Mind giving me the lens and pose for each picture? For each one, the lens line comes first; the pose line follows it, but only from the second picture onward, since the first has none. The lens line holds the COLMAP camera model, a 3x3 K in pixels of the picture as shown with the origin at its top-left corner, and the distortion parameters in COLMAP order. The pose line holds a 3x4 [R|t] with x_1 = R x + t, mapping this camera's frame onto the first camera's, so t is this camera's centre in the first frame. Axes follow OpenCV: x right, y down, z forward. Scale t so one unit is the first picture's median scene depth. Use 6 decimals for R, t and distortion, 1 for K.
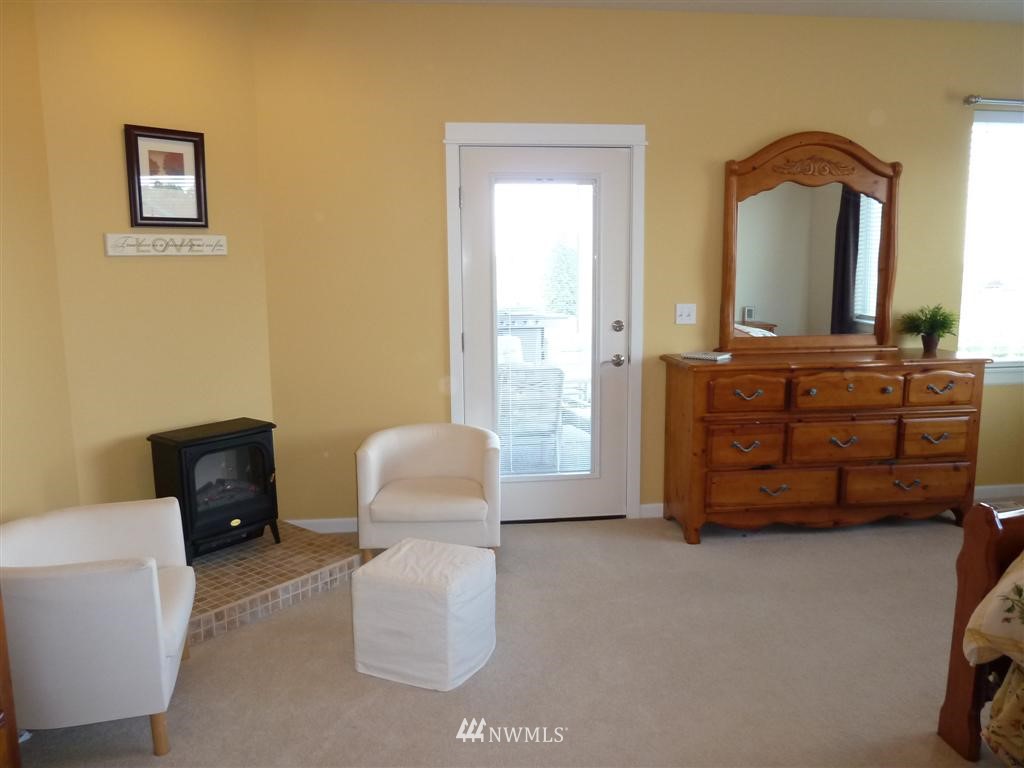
lens RADIAL K [[768.3, 0, 512.6], [0, 768.3, 380.3], [0, 0, 1]] dist [-0.028765, -0.000373]
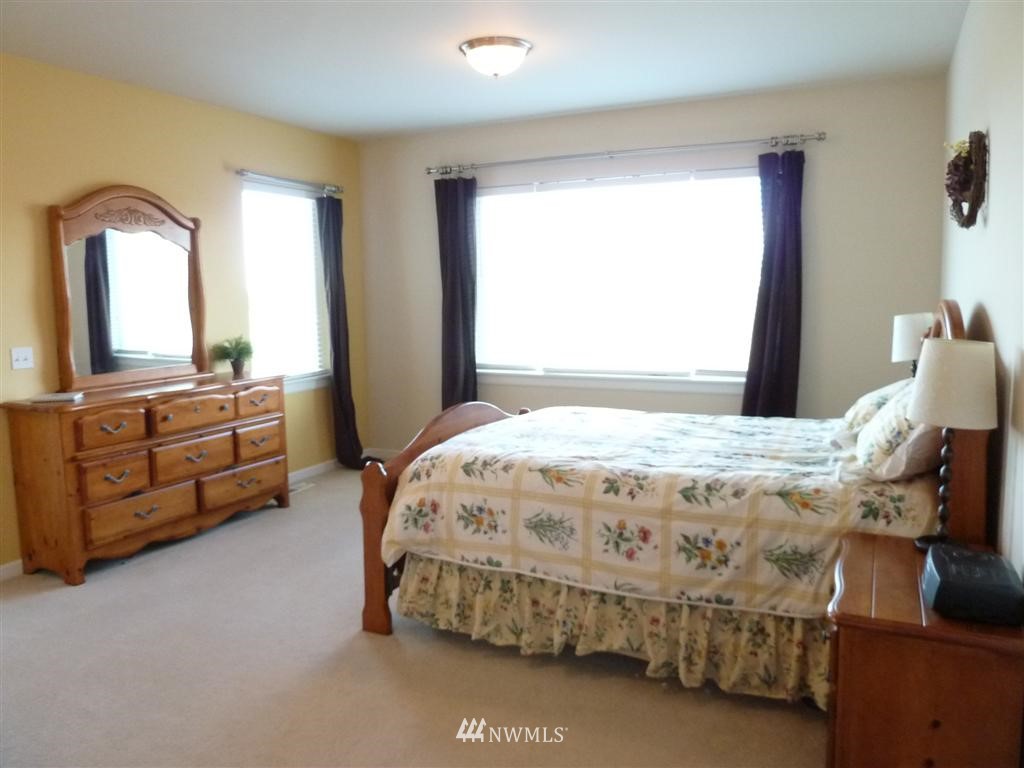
lens RADIAL K [[768.3, 0, 511.5], [0, 768.3, 385.2], [0, 0, 1]] dist [-0.028765, -0.000373]
pose [[0.544071, -0.102477, 0.832758, -0.255859], [0.138335, 0.989887, 0.031433, 0.002779], [-0.827557, 0.098097, 0.552744, -0.041296]]
